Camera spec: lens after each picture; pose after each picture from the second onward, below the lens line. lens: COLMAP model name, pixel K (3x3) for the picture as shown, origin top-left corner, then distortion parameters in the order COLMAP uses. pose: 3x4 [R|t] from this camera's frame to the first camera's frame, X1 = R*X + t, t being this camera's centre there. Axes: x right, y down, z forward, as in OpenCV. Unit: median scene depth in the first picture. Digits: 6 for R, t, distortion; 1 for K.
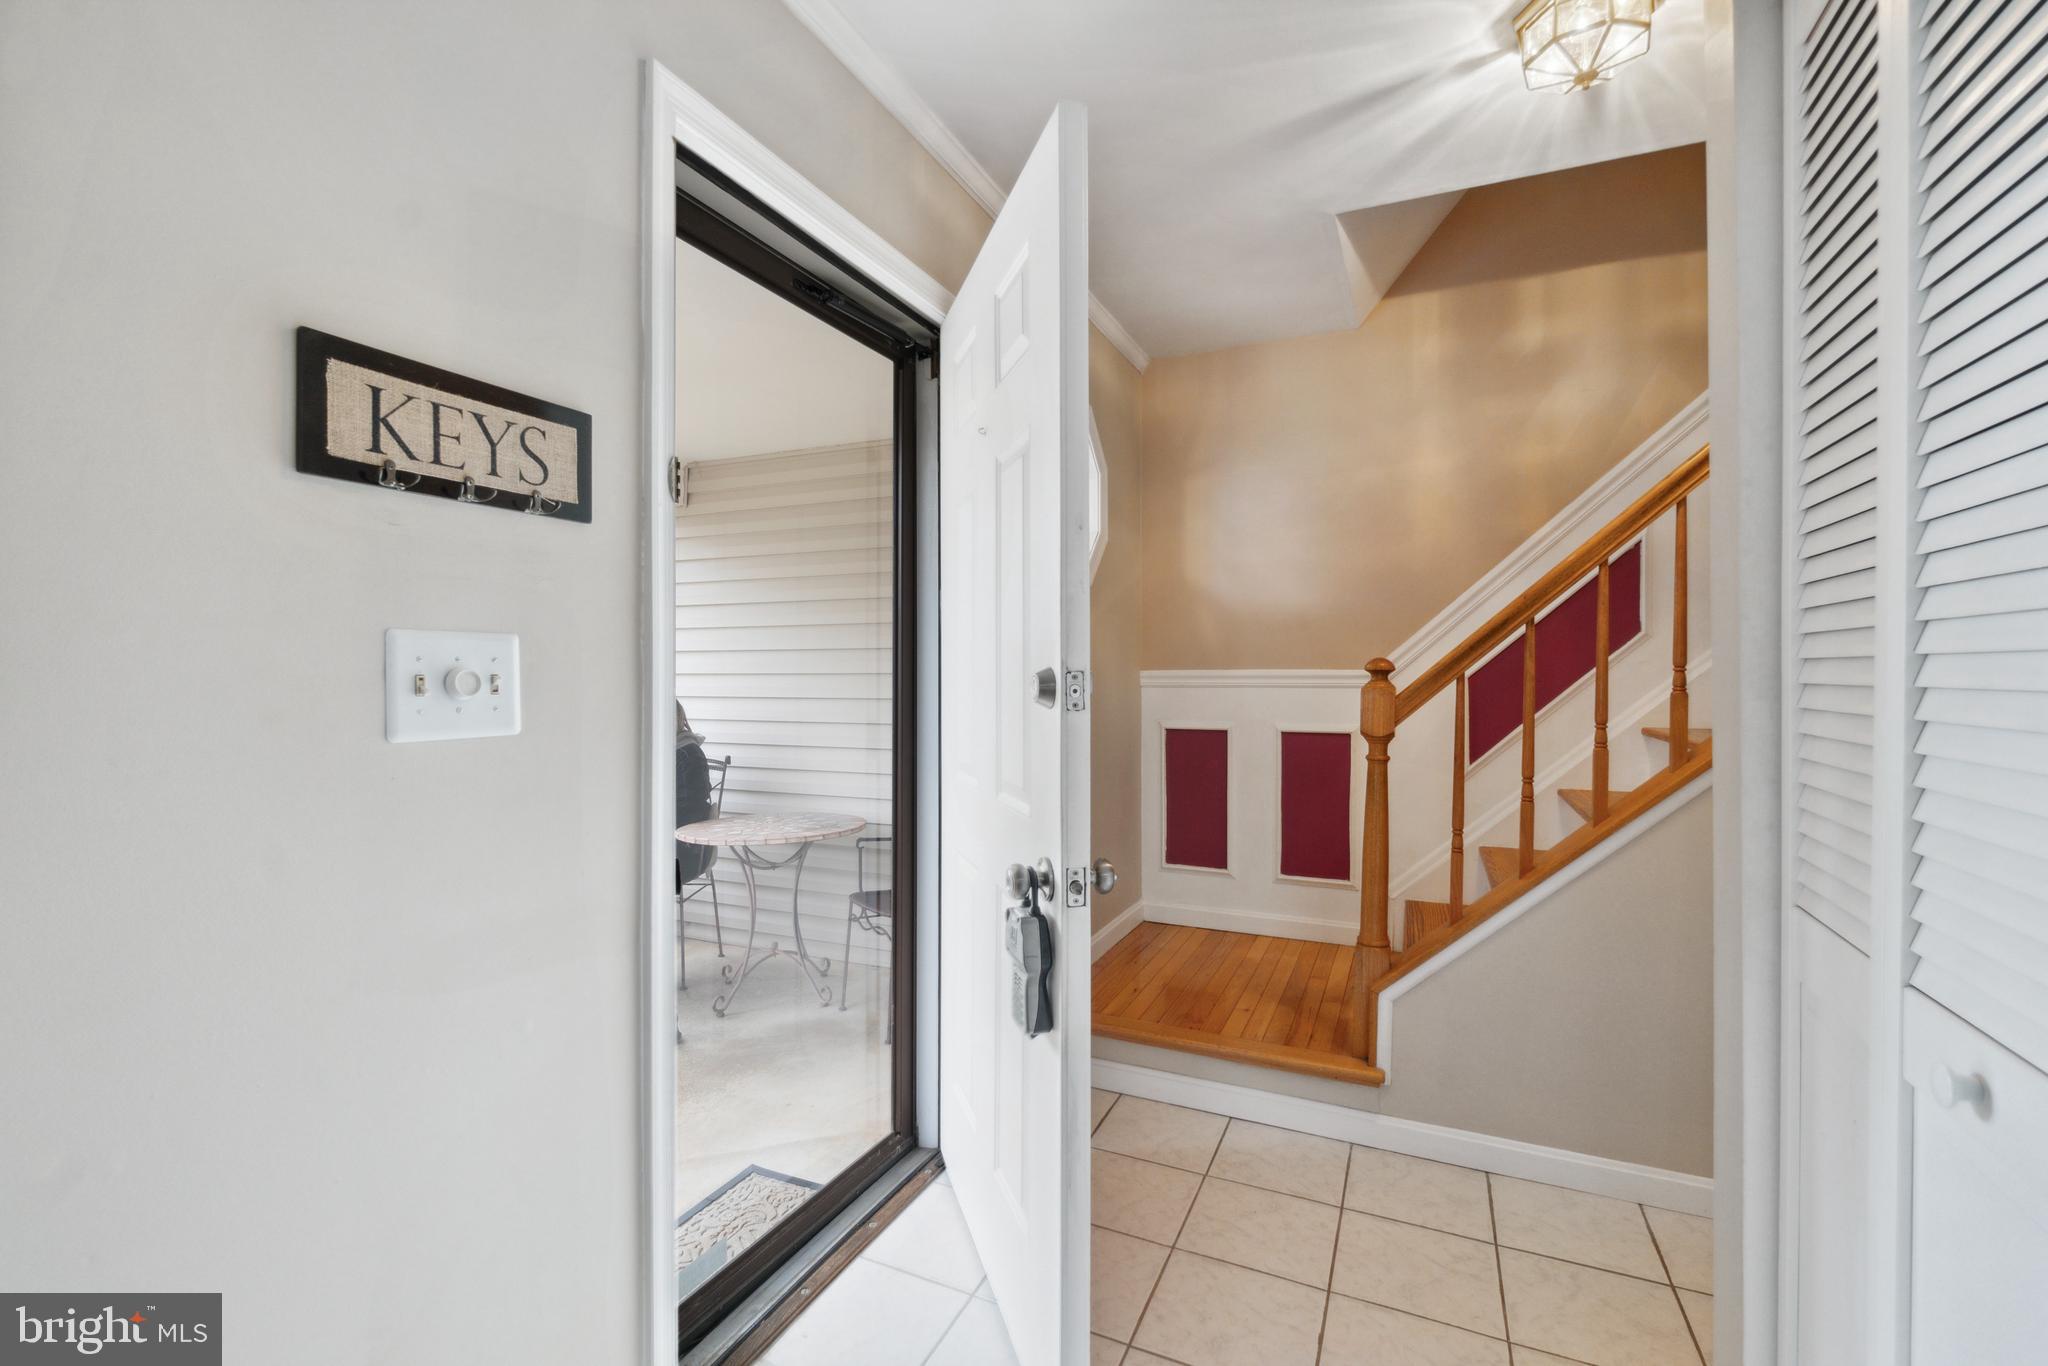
lens RADIAL K [[899.0, 0, 1023.9], [0, 899.0, 668.2], [0, 0, 1]] dist [-0.001001, -0.000542]
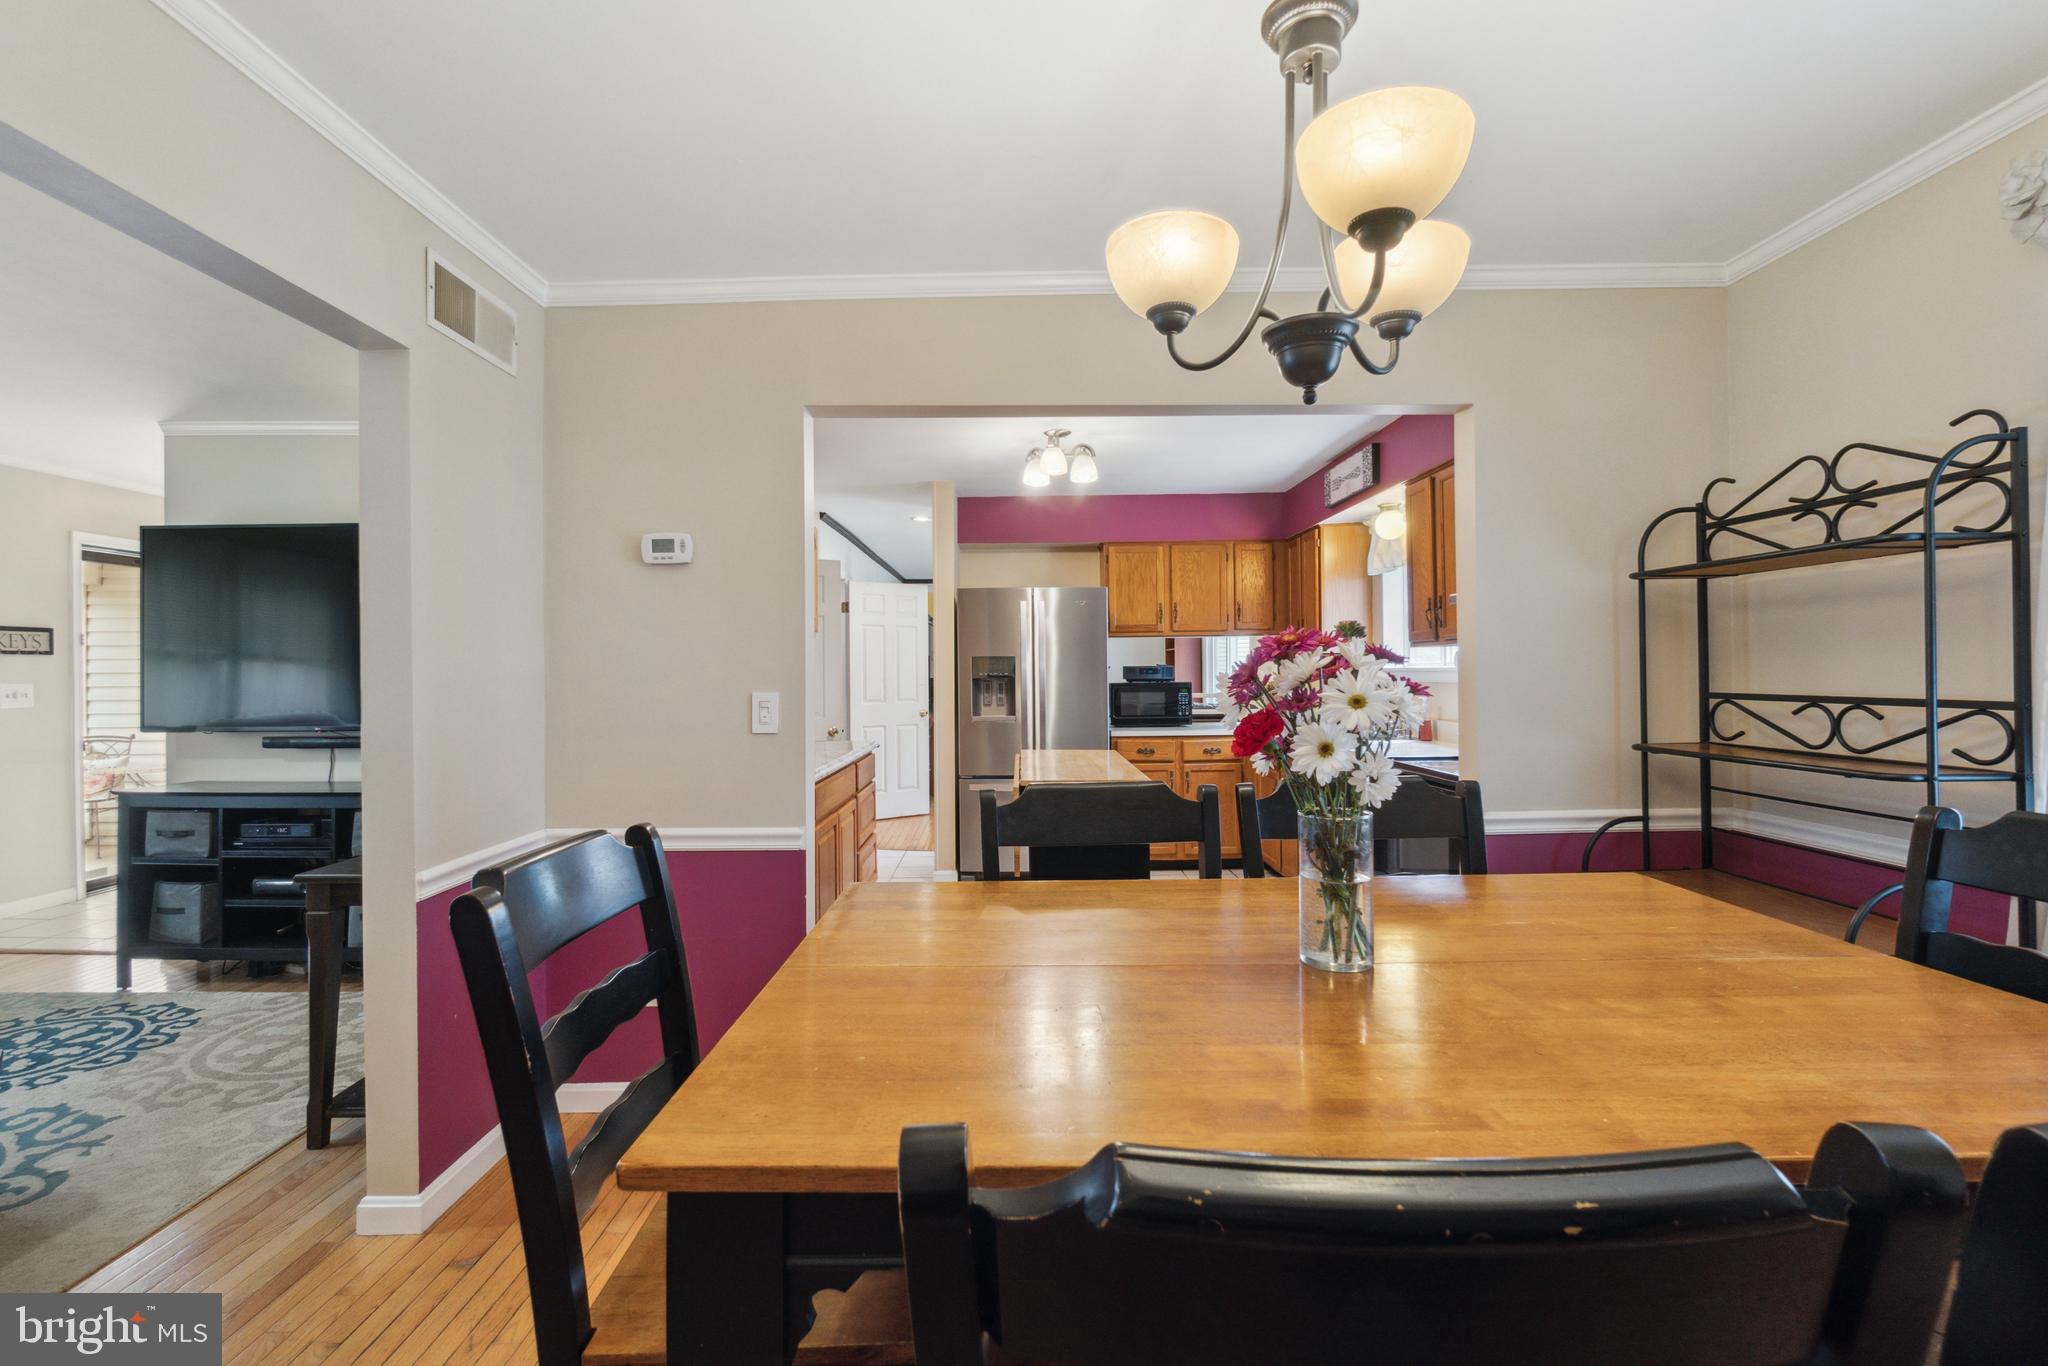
lens RADIAL K [[890.5, 0, 1014.5], [0, 890.5, 672.9], [0, 0, 1]] dist [-0.005168, -0.000662]
pose [[0.905836, -0.008292, 0.423547, 1.419459], [0.003837, 0.999928, 0.011370, -0.089237], [-0.423611, -0.008674, 0.905803, -3.598049]]
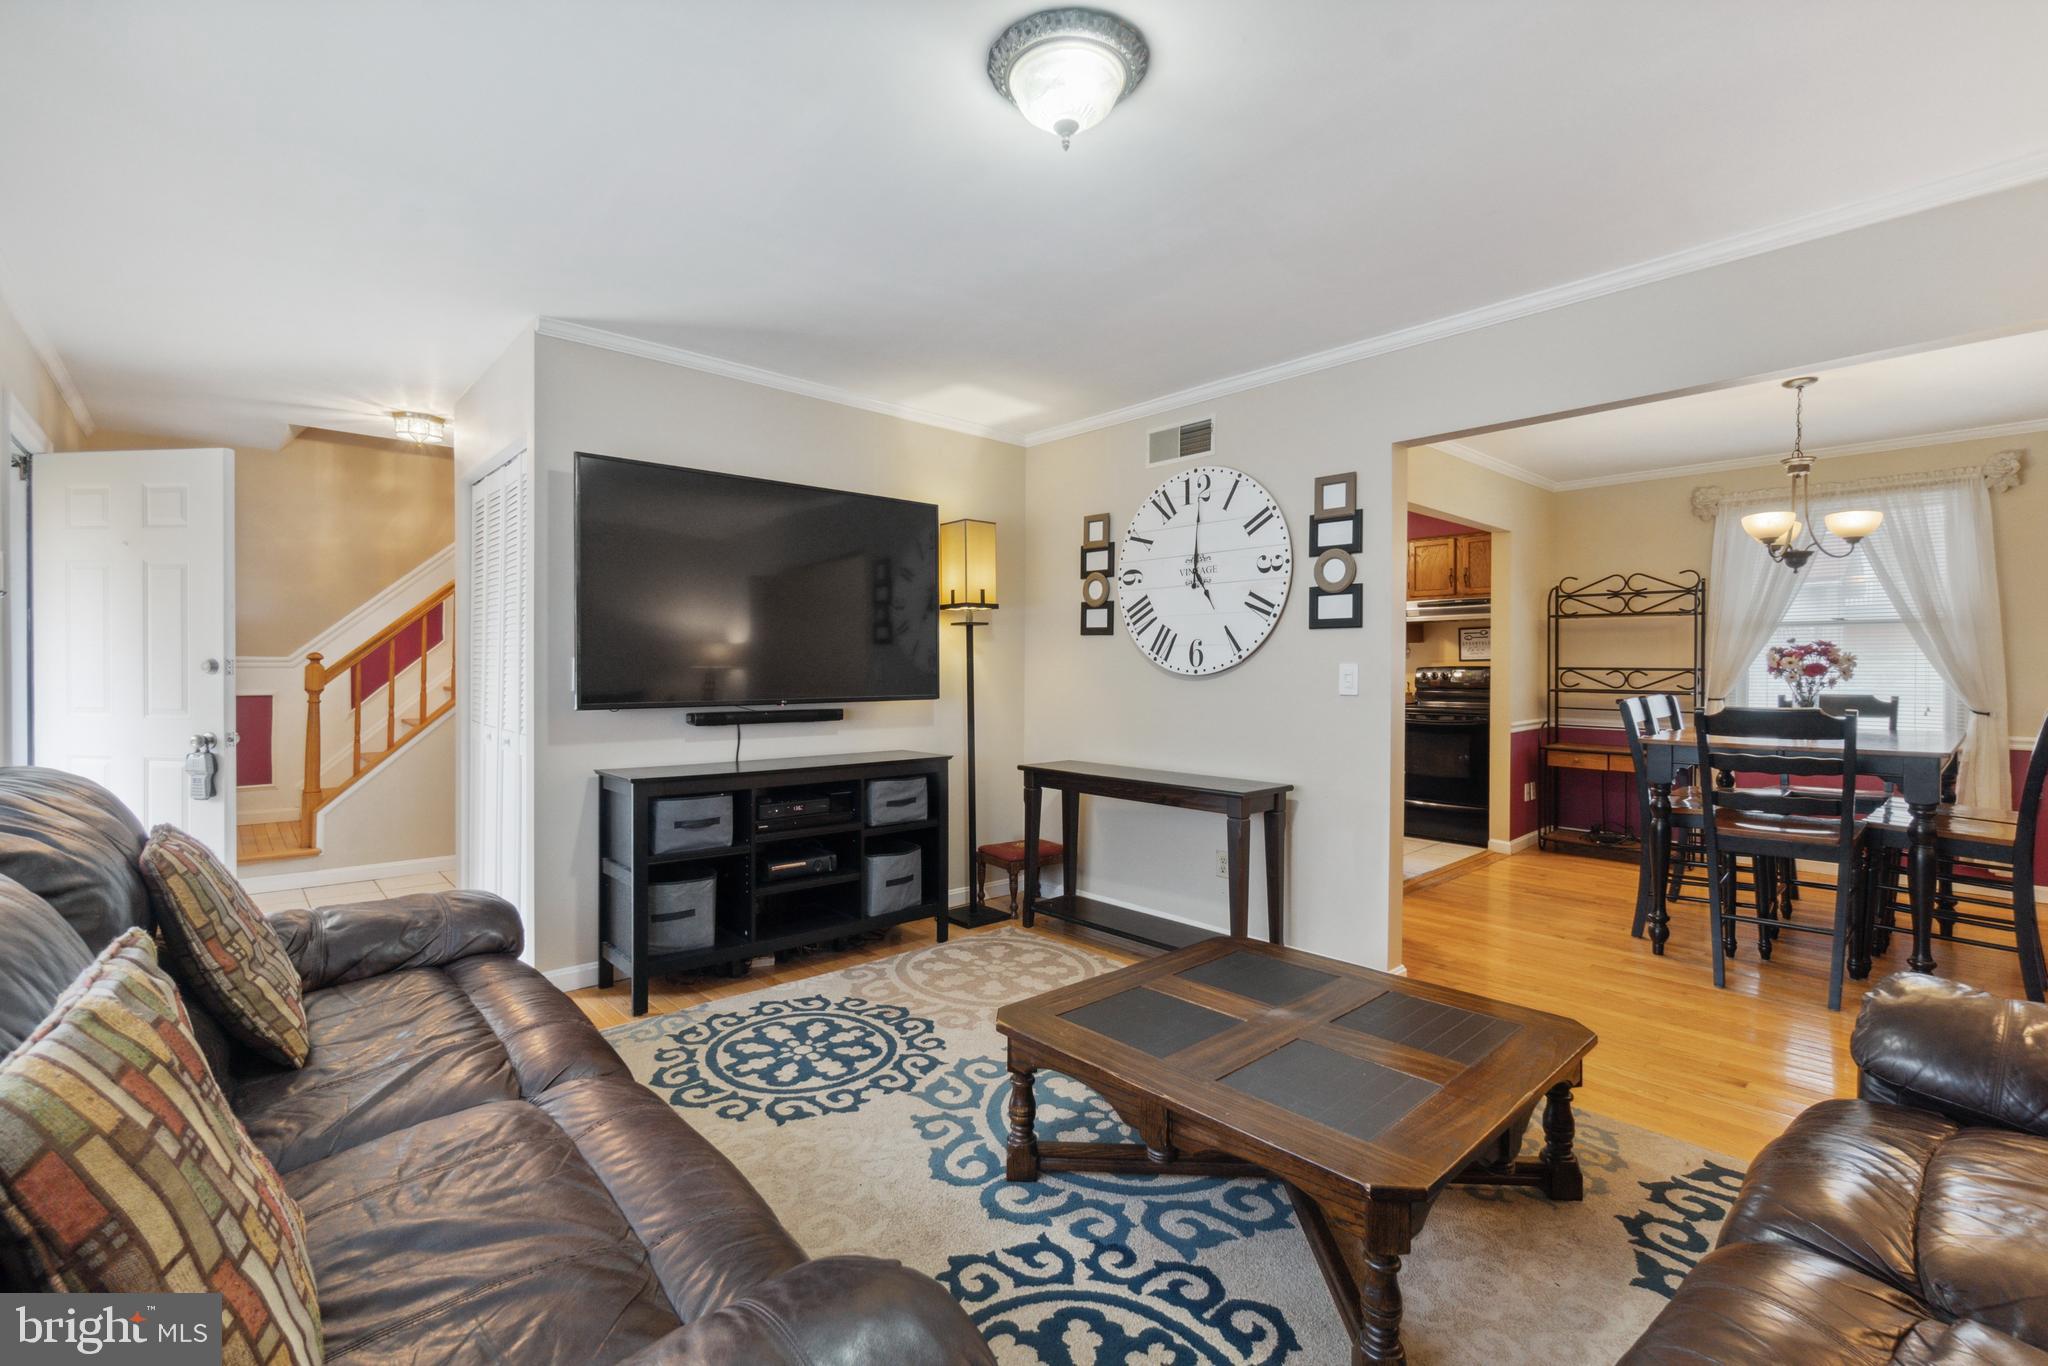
lens RADIAL K [[890.5, 0, 1014.5], [0, 890.5, 672.9], [0, 0, 1]] dist [-0.005168, -0.000662]
pose [[0.393429, -0.009661, 0.919304, -1.288751], [-0.014500, 0.999755, 0.016711, -0.032901], [-0.919241, -0.019904, 0.393193, -1.944249]]
